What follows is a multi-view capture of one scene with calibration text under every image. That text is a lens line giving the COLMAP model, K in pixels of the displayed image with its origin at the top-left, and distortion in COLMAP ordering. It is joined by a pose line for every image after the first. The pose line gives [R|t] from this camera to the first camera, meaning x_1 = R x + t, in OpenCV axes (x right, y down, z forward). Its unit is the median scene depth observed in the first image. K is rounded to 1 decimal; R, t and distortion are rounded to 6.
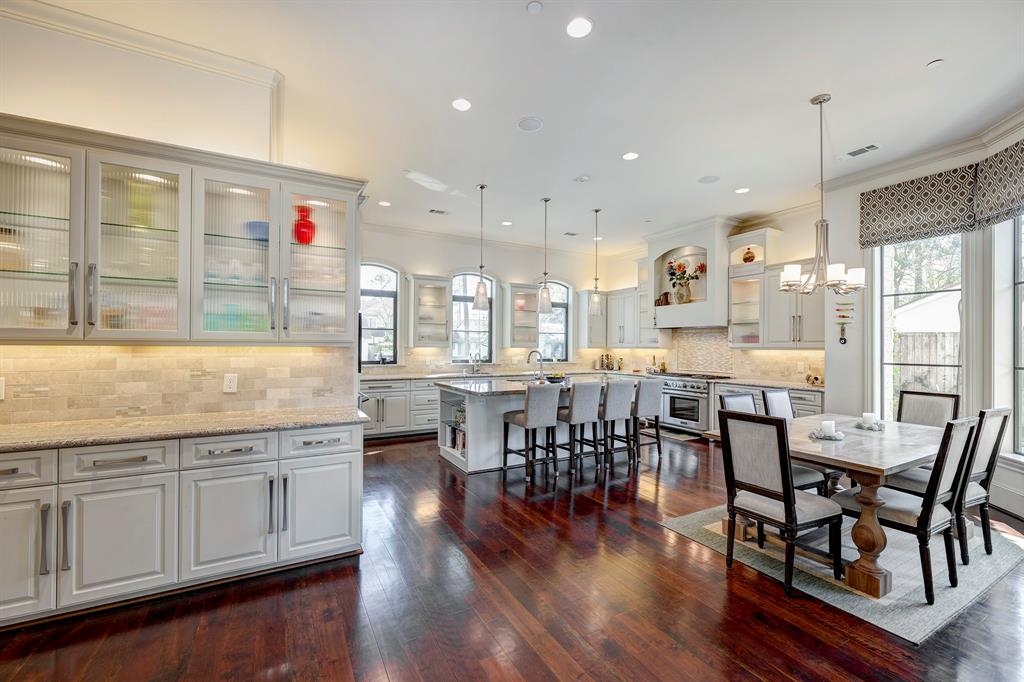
lens RADIAL K [[418.7, 0, 515.7], [0, 418.7, 342.2], [0, 0, 1]] dist [-0.004913, -0.000192]
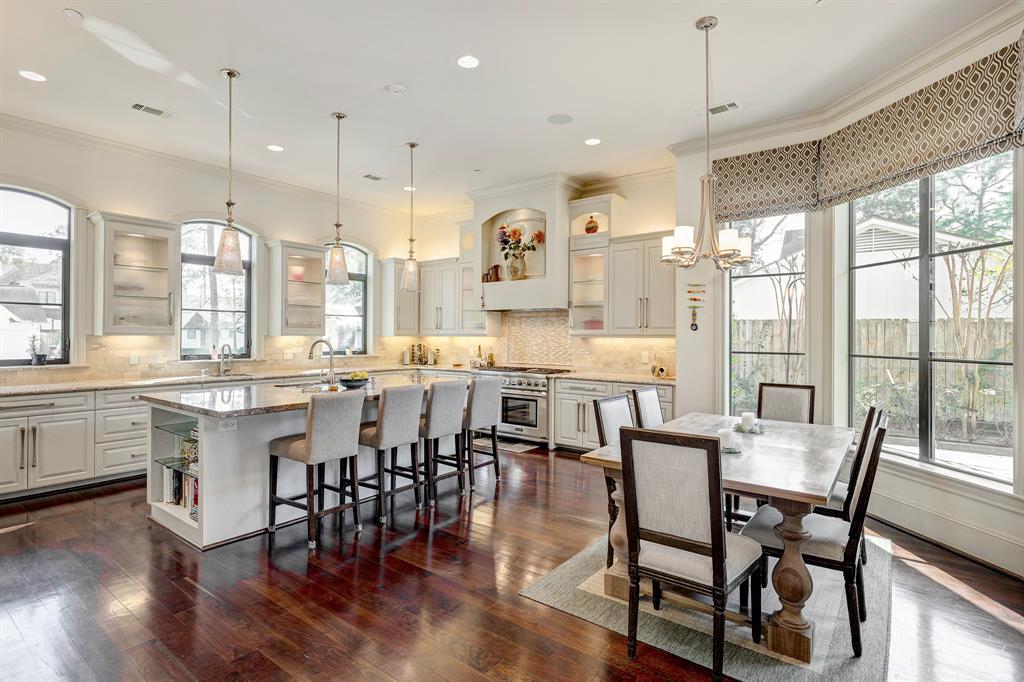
lens RADIAL K [[504.0, 0, 502.4], [0, 504.0, 332.0], [0, 0, 1]] dist [-0.002895, -0.001927]
pose [[0.920208, 0.000451, 0.391431, -0.002857], [-0.002793, 0.999981, 0.005414, 0.002472], [-0.391421, -0.006075, 0.920192, 0.165358]]
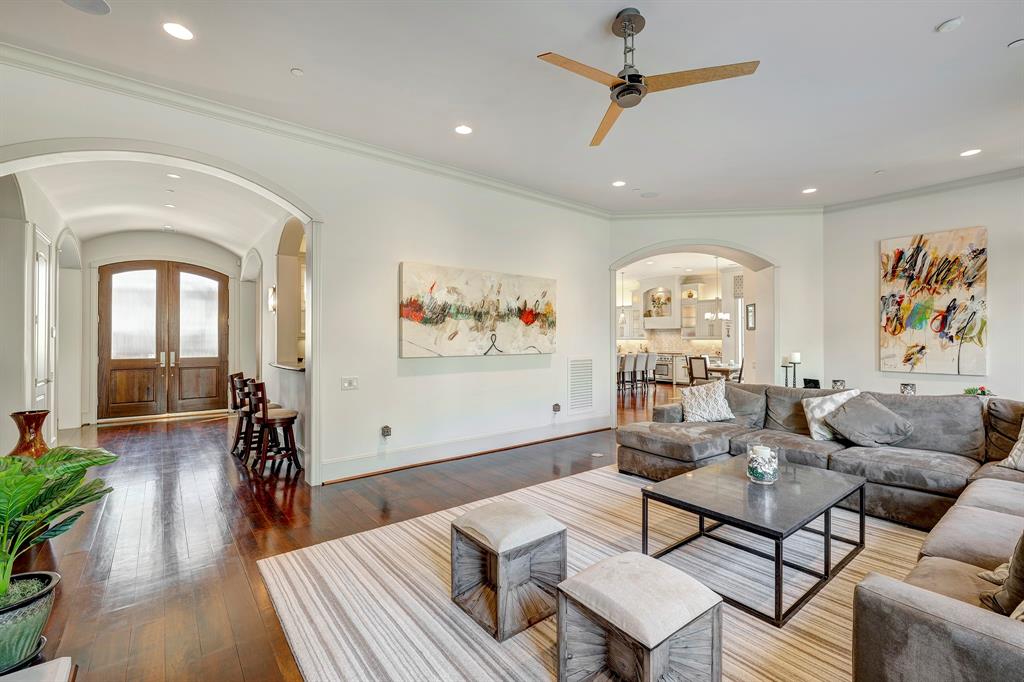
lens RADIAL K [[441.3, 0, 519.7], [0, 441.3, 338.0], [0, 0, 1]] dist [0.003121, -0.000730]
pose [[0.986004, -0.008858, 0.166489, -0.775102], [0.007319, 0.999925, 0.009853, -0.023040], [-0.166564, -0.008497, 0.985994, -1.227068]]
